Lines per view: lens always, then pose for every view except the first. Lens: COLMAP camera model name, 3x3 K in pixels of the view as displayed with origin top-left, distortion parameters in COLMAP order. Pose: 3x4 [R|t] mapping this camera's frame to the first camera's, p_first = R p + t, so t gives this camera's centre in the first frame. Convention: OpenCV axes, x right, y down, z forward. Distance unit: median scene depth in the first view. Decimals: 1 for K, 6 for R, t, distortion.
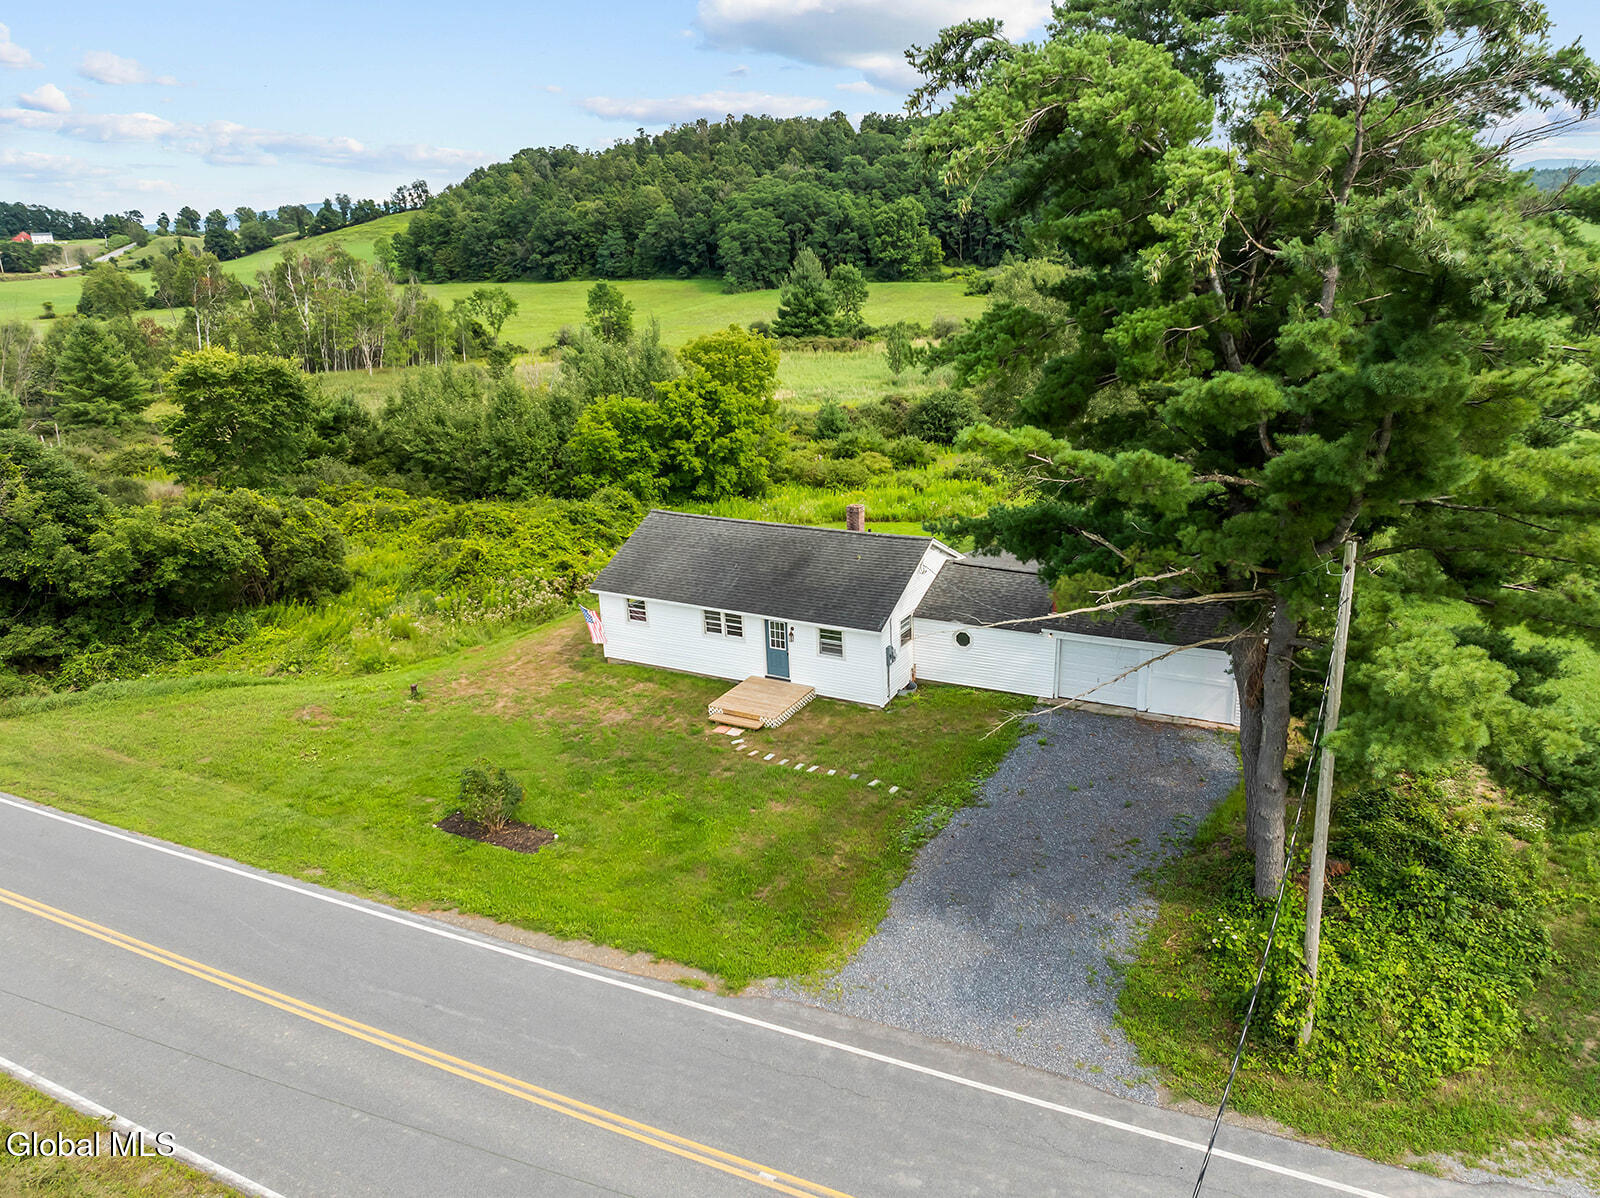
lens RADIAL K [[1141.3, 0, 800.0], [0, 1141.3, 599.0], [0, 0, 1]] dist [-0.030198, -0.006020]
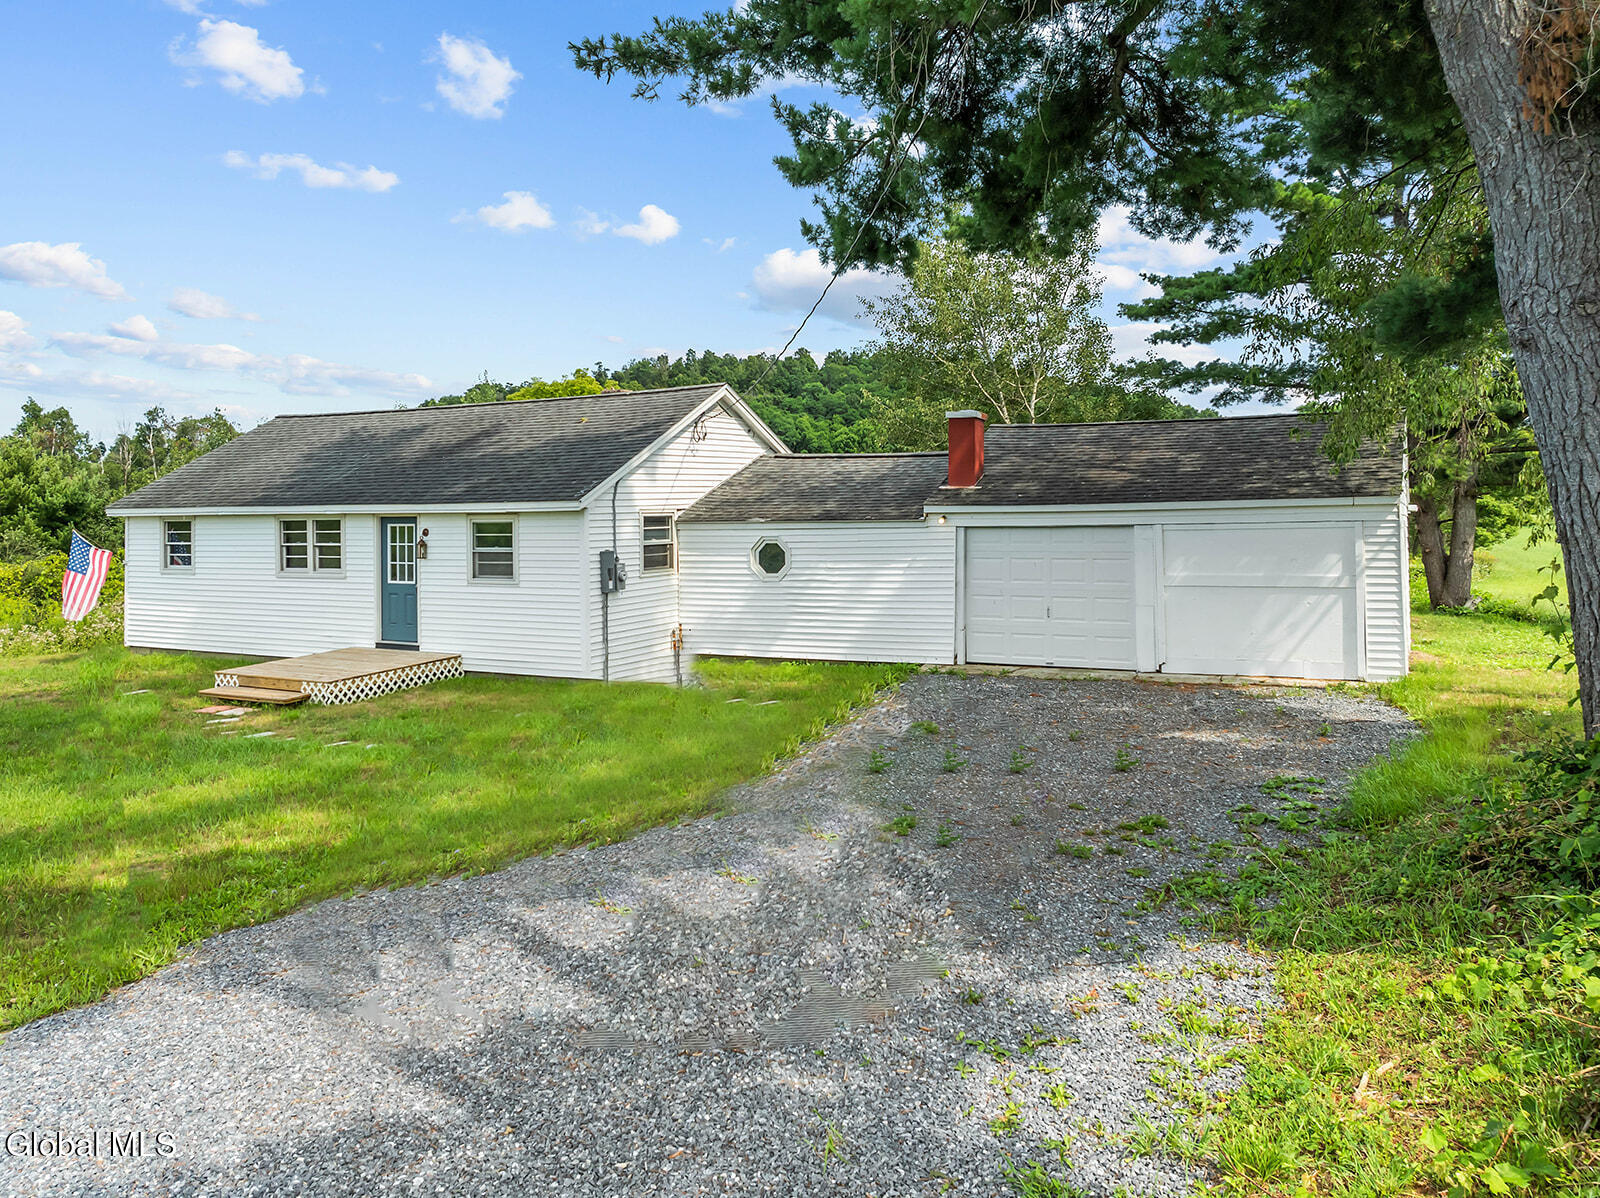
lens RADIAL K [[1158.8, 0, 806.8], [0, 1158.8, 511.5], [0, 0, 1]] dist [-0.026379, -0.003861]
pose [[0.999616, 0.026792, 0.007075, 0.150318], [-0.022725, 0.938690, -0.344012, 0.181730], [-0.015858, 0.343719, 0.938939, 0.516768]]
